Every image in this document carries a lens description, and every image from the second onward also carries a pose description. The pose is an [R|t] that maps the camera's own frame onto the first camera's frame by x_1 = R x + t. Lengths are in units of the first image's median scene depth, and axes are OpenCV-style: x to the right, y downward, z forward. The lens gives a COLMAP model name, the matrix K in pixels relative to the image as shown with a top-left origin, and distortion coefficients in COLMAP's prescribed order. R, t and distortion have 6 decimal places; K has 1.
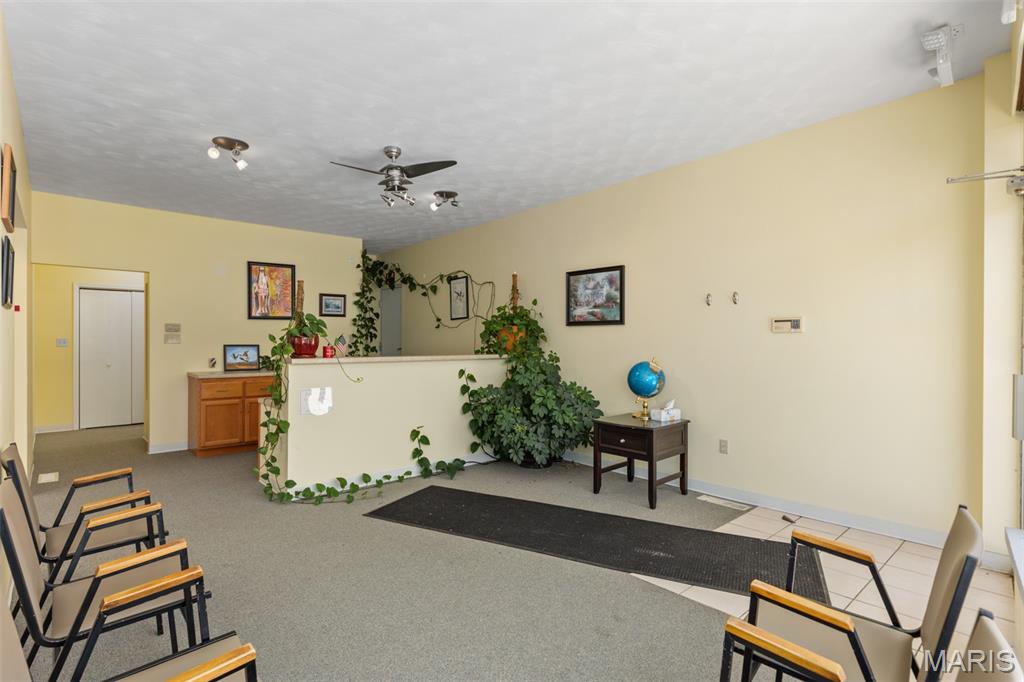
lens RADIAL K [[514.1, 0, 508.4], [0, 514.1, 338.6], [0, 0, 1]] dist [-0.002417, -0.000203]
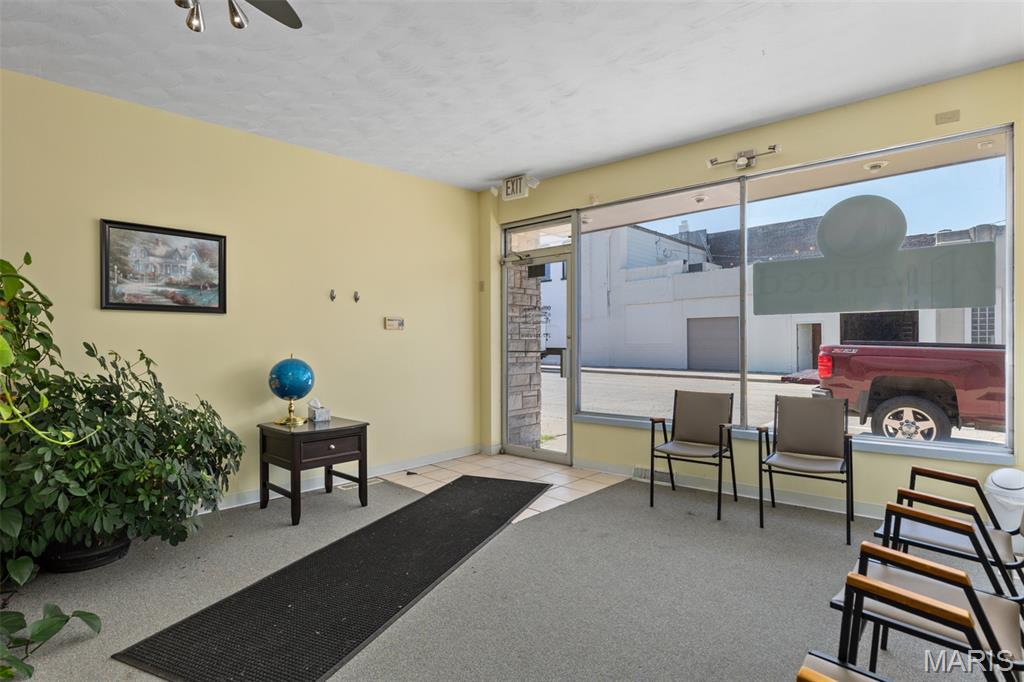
lens RADIAL K [[502.0, 0, 512.0], [0, 502.0, 341.0], [0, 0, 1]] dist [-0.000304, -0.000168]
pose [[-0.074501, -0.000578, 0.997221, -0.540095], [-0.000235, 1.000000, 0.000562, 0.012584], [-0.997221, -0.000192, -0.074501, 0.613987]]
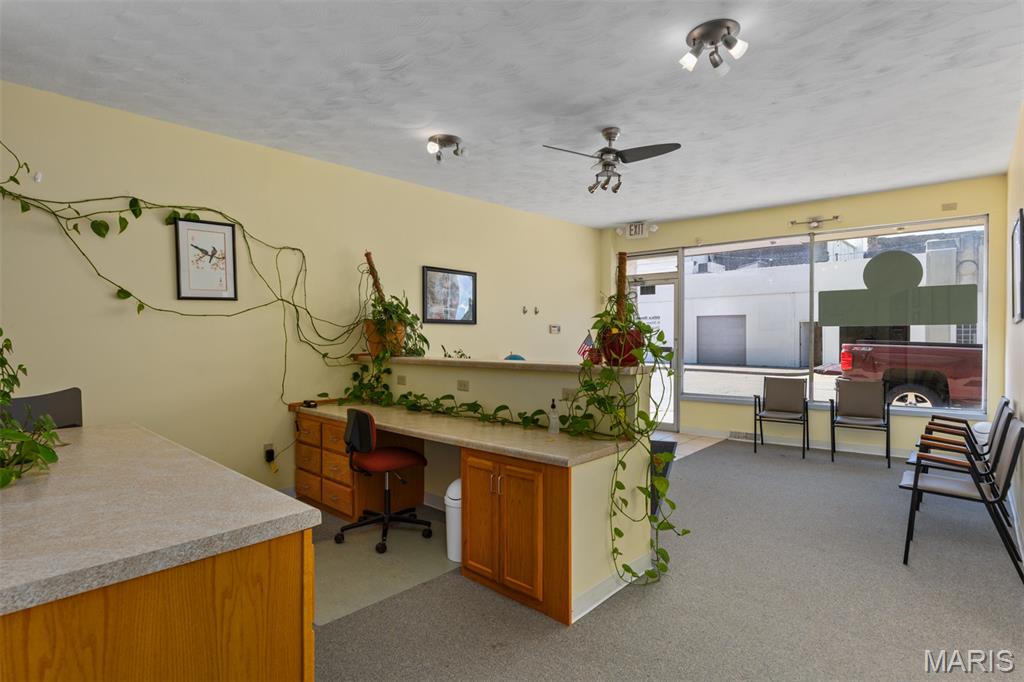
lens RADIAL K [[514.1, 0, 508.4], [0, 514.1, 338.6], [0, 0, 1]] dist [-0.002417, -0.000203]
pose [[-0.103662, -0.010359, 0.994559, -0.897152], [-0.005750, 0.999935, 0.009816, -0.007431], [-0.994596, -0.004702, -0.103715, 1.019150]]
